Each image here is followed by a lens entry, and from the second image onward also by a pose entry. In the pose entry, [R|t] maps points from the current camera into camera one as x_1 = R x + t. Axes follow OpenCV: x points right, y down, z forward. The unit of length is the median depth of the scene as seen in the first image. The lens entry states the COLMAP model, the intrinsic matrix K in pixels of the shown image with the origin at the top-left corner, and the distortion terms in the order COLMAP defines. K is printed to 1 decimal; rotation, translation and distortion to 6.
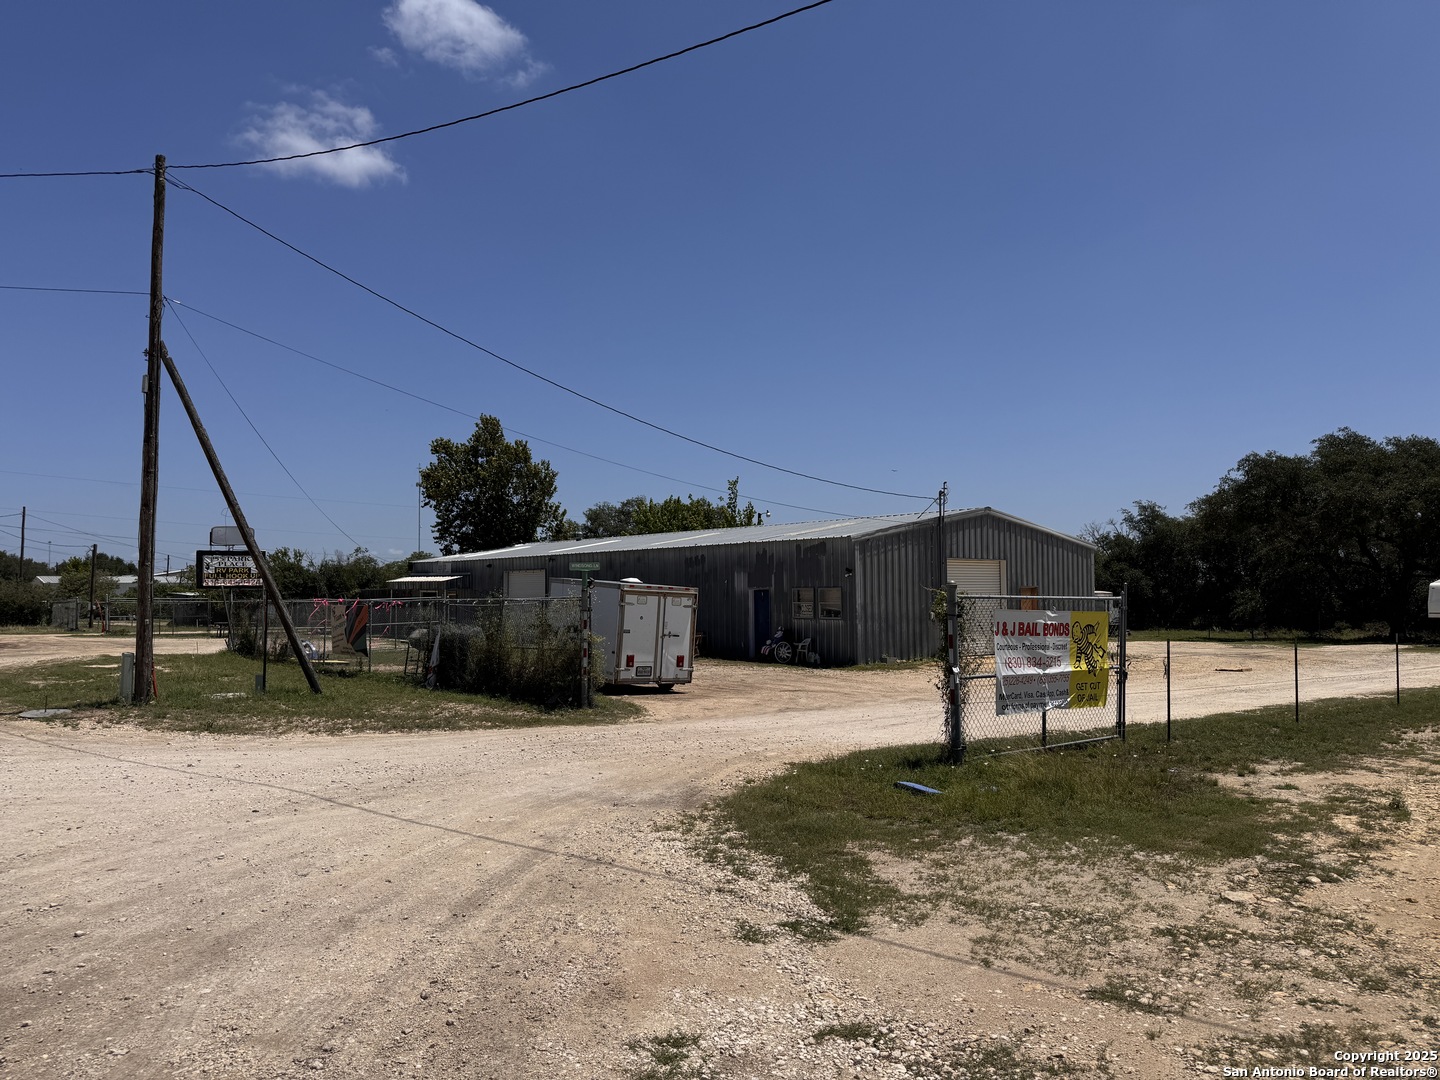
lens RADIAL K [[990.7, 0, 713.2], [0, 990.7, 547.5], [0, 0, 1]] dist [0.001563, -0.003857]
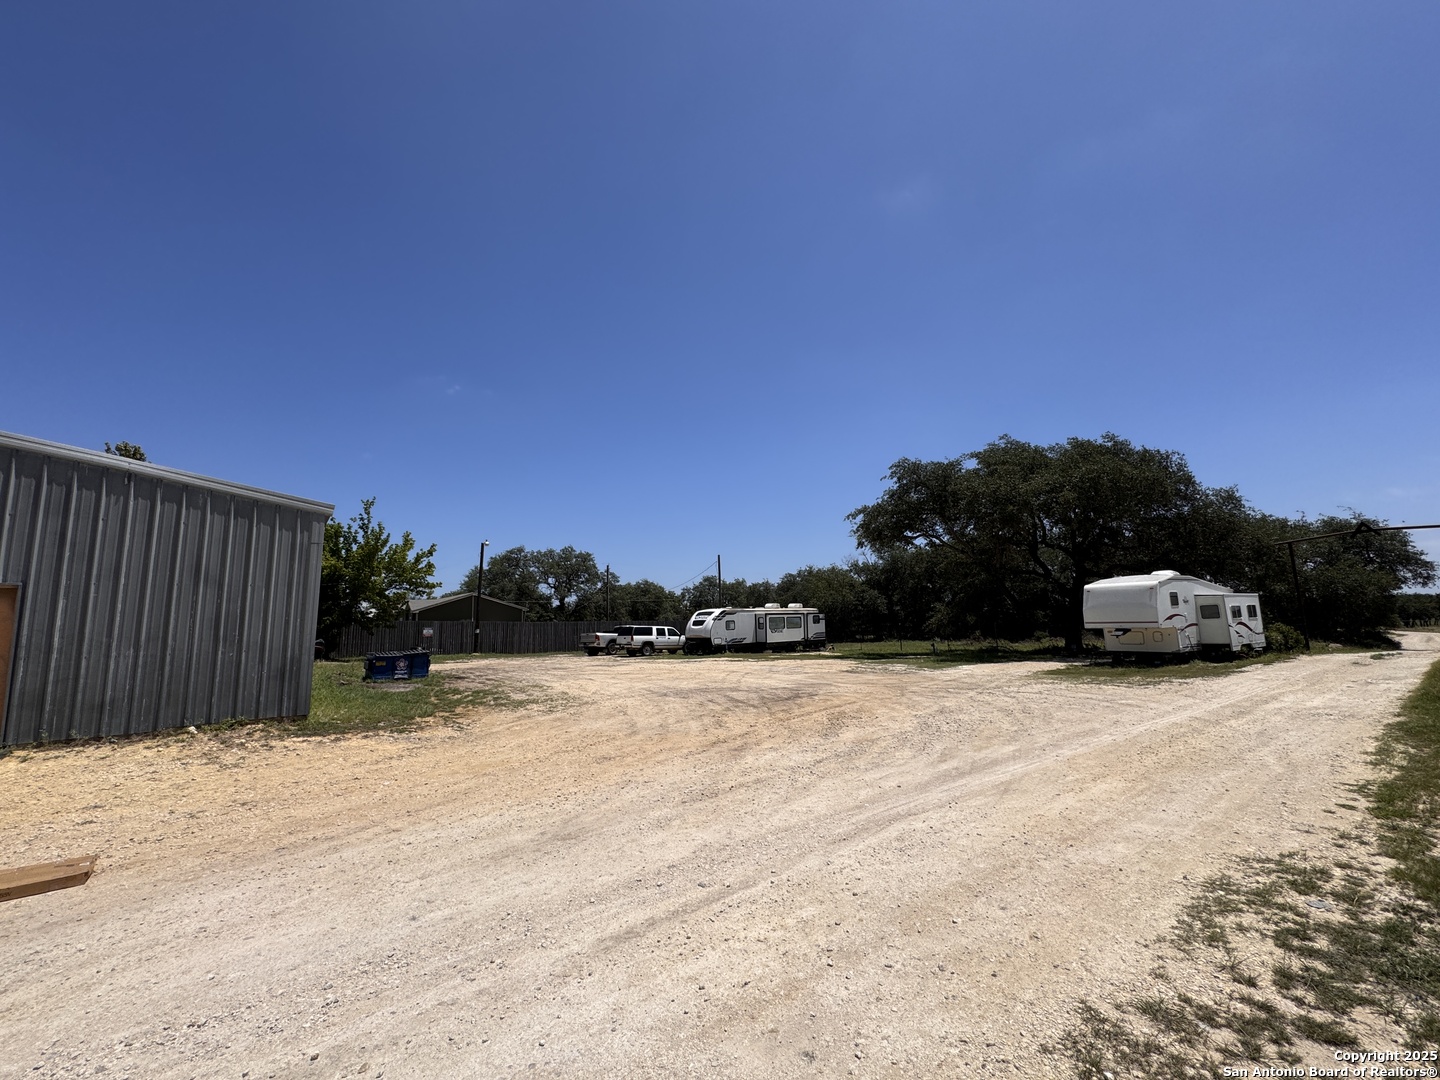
lens RADIAL K [[577.3, 0, 720.0], [0, 577.3, 540.0], [0, 0, 1]] dist [0.000694, 0.000054]
pose [[0.999615, -0.025130, -0.011735, 0.371711], [0.023988, 0.995741, -0.089021, 0.029080], [0.013922, 0.088706, 0.995961, 0.448020]]
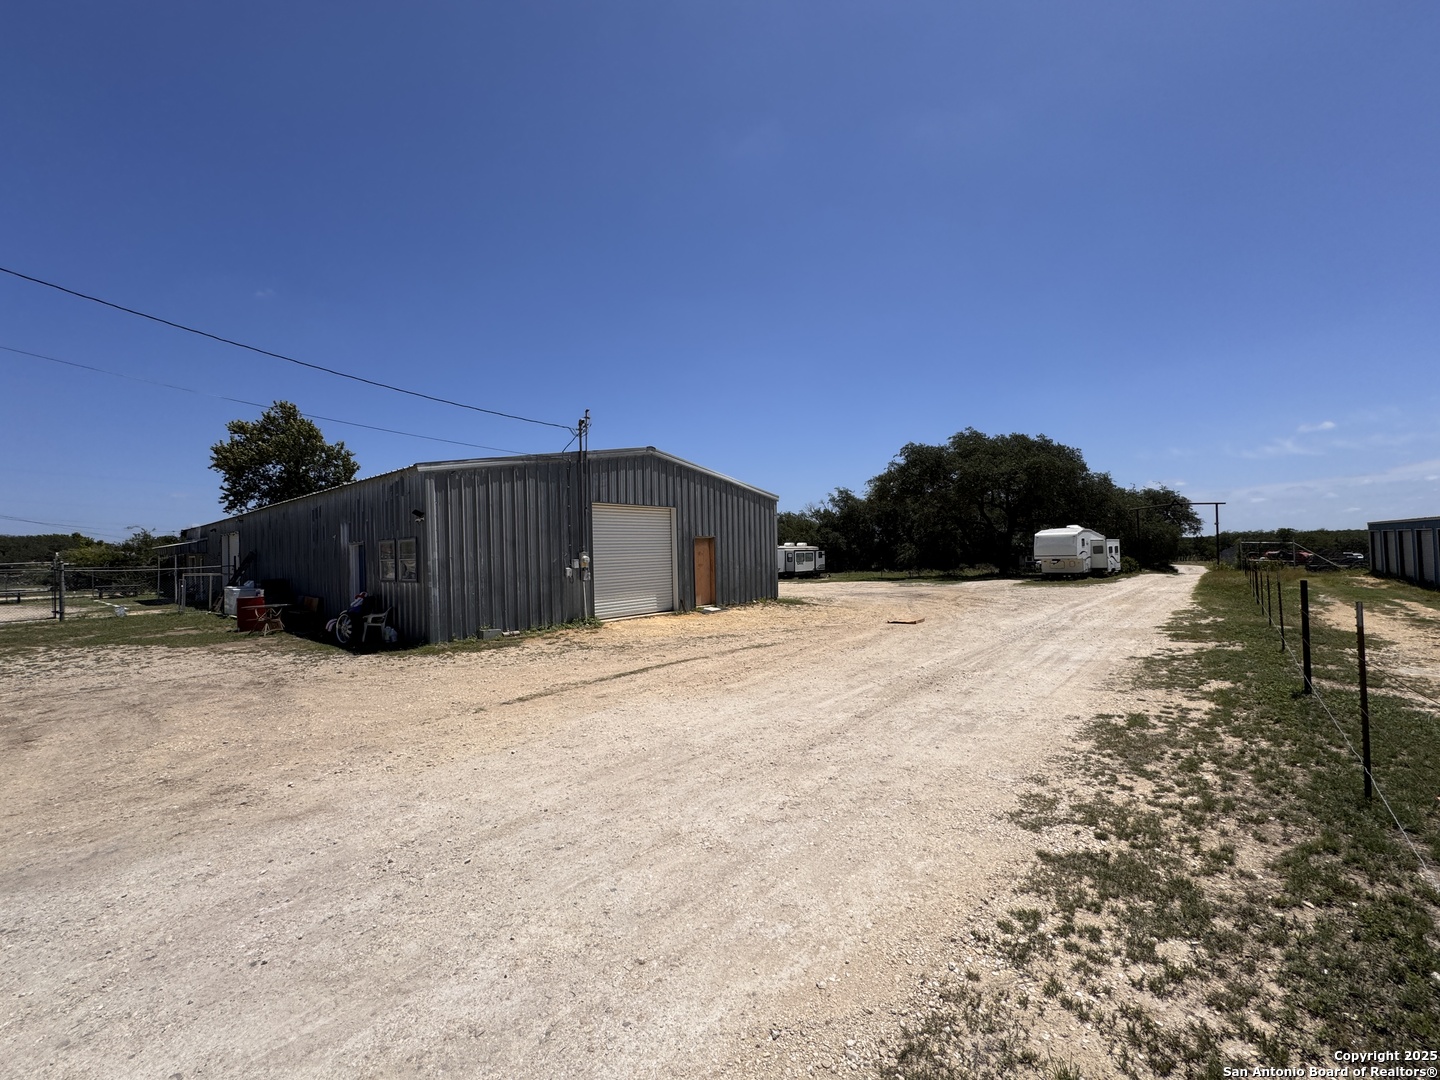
lens RADIAL K [[577.3, 0, 720.0], [0, 577.3, 540.0], [0, 0, 1]] dist [0.000694, 0.000054]
pose [[0.981498, -0.017950, 0.190628, 0.131185], [0.013856, 0.999644, 0.022790, 0.017444], [-0.190970, -0.019727, 0.981398, 0.264304]]
